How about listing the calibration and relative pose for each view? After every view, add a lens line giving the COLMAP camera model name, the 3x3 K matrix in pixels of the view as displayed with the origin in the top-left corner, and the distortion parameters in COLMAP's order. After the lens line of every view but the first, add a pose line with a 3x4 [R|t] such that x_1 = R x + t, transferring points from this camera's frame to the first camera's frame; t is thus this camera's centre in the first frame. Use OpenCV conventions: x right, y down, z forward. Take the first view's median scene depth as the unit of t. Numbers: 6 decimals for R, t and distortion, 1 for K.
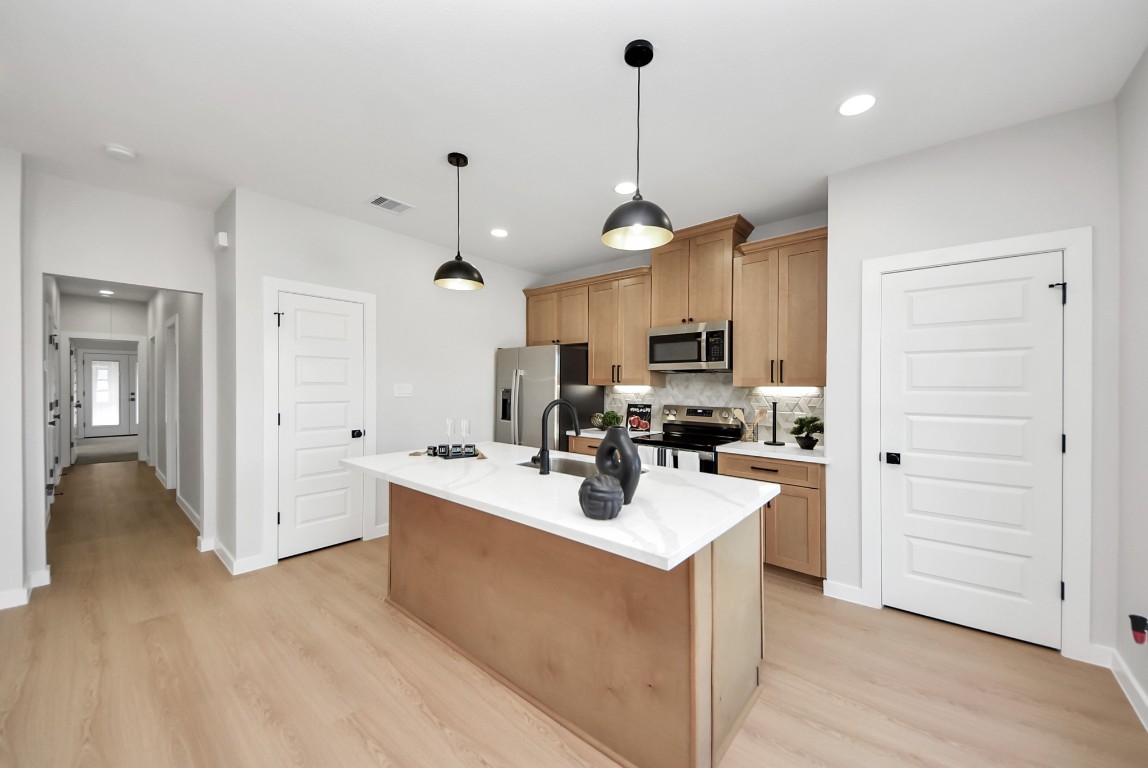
lens RADIAL K [[410.8, 0, 594.8], [0, 410.8, 384.3], [0, 0, 1]] dist [0.001151, -0.007618]
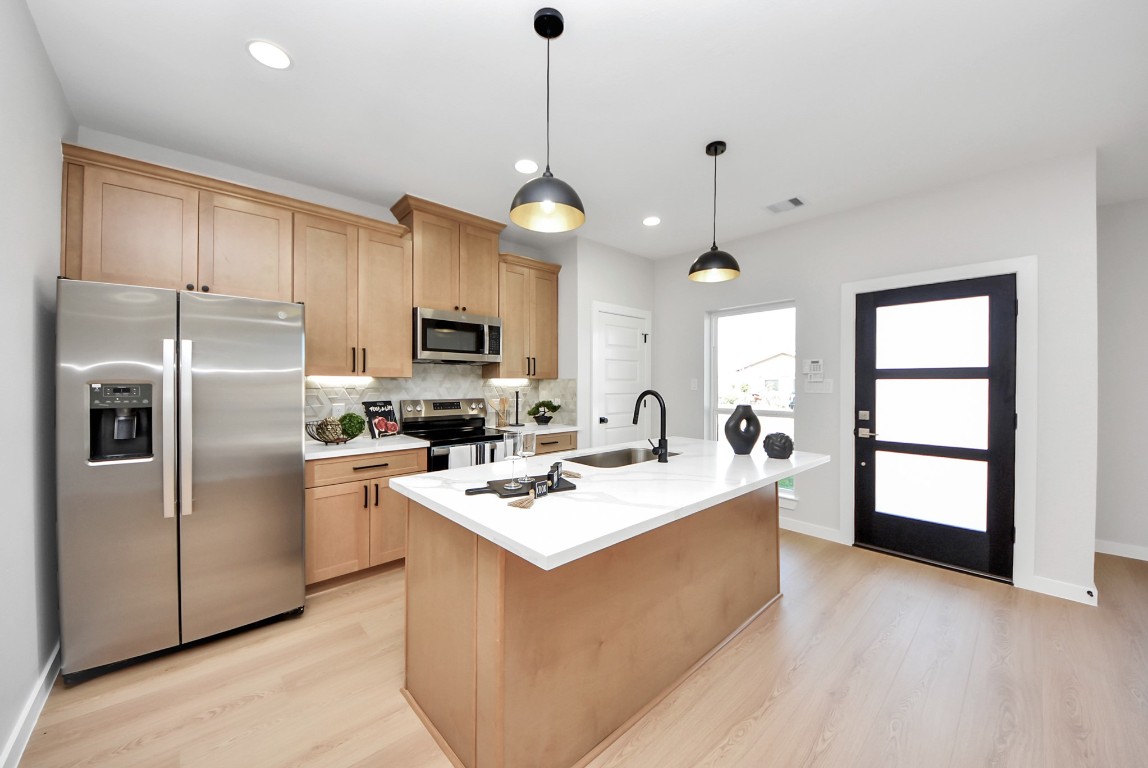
lens RADIAL K [[395.7, 0, 576.1], [0, 395.7, 383.4], [0, 0, 1]] dist [-0.005219, -0.001804]
pose [[0.176509, -0.010652, 0.984241, -0.689590], [-0.007391, 0.999899, 0.012147, 0.004571], [-0.984271, -0.009418, 0.176412, 0.626355]]
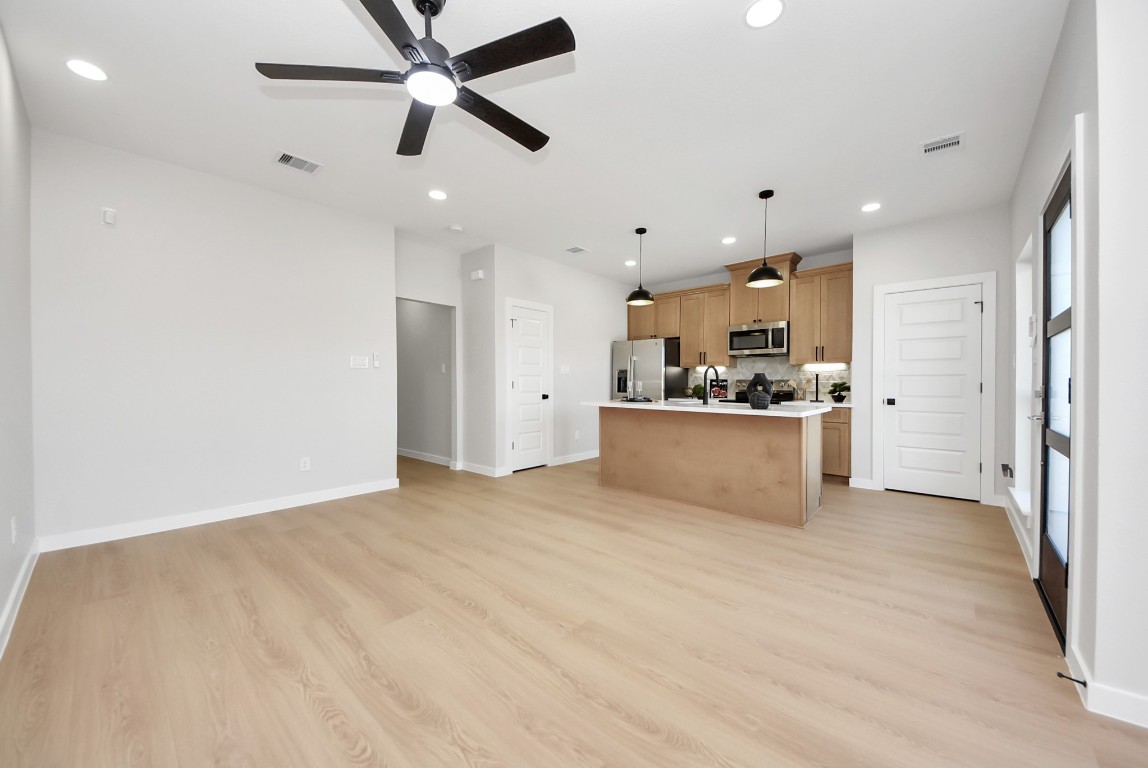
lens RADIAL K [[410.8, 0, 603.5], [0, 410.8, 390.9], [0, 0, 1]] dist [0.001151, -0.007618]
pose [[0.999928, -0.006617, -0.009968, -0.350428], [0.006863, 0.999668, 0.024824, 0.062964], [0.009801, -0.024890, 0.999642, -0.553727]]
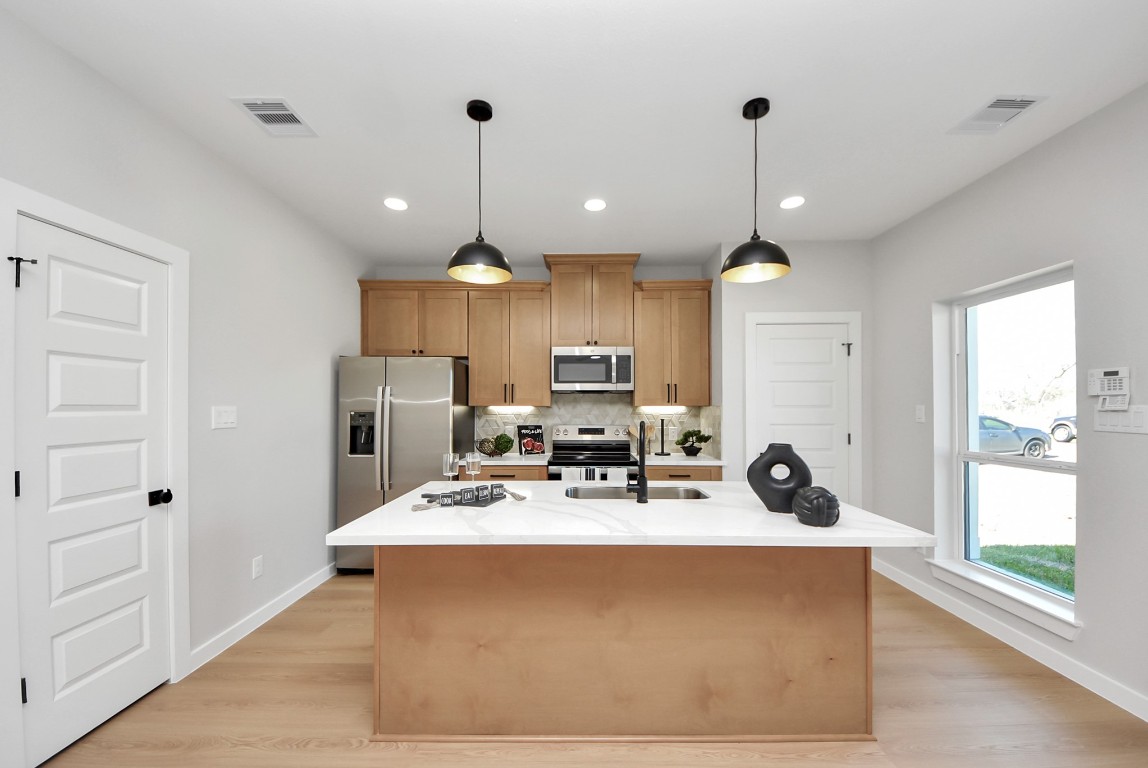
lens RADIAL K [[410.8, 0, 584.3], [0, 410.8, 406.0], [0, 0, 1]] dist [0.001151, -0.007618]
pose [[0.778705, -0.007958, 0.627340, -0.486480], [0.003675, 0.999960, 0.008122, -0.004727], [-0.627380, -0.004019, 0.778703, 0.219797]]
